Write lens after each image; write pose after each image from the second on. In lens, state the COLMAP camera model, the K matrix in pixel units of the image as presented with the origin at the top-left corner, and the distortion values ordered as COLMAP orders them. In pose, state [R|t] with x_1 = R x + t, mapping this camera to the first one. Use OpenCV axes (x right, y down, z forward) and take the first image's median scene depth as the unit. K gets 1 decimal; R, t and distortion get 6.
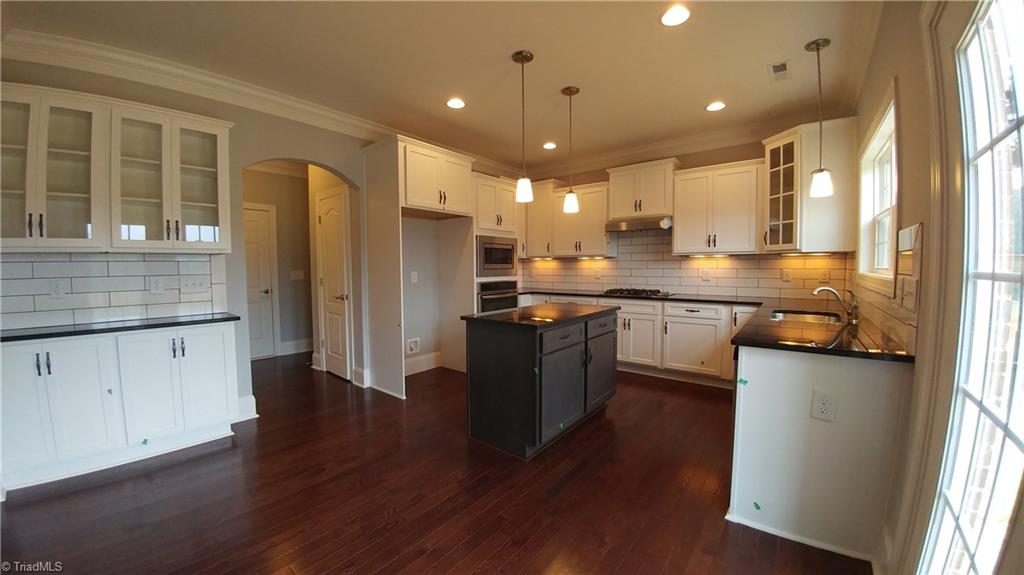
lens RADIAL K [[379.2, 0, 512.0], [0, 379.2, 287.5], [0, 0, 1]] dist [-0.000373, -0.000027]
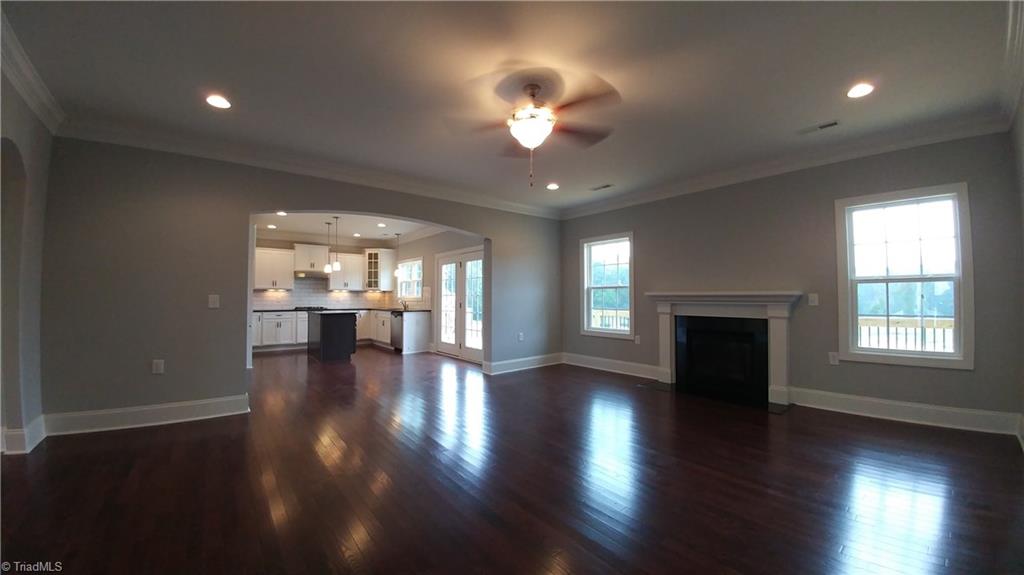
lens RADIAL K [[379.2, 0, 512.0], [0, 379.2, 287.5], [0, 0, 1]] dist [-0.000373, -0.000027]
pose [[0.232307, 0.030324, 0.972170, -1.590670], [0.054349, 0.997548, -0.044103, 0.057633], [-0.971123, 0.063082, 0.230089, -0.570411]]
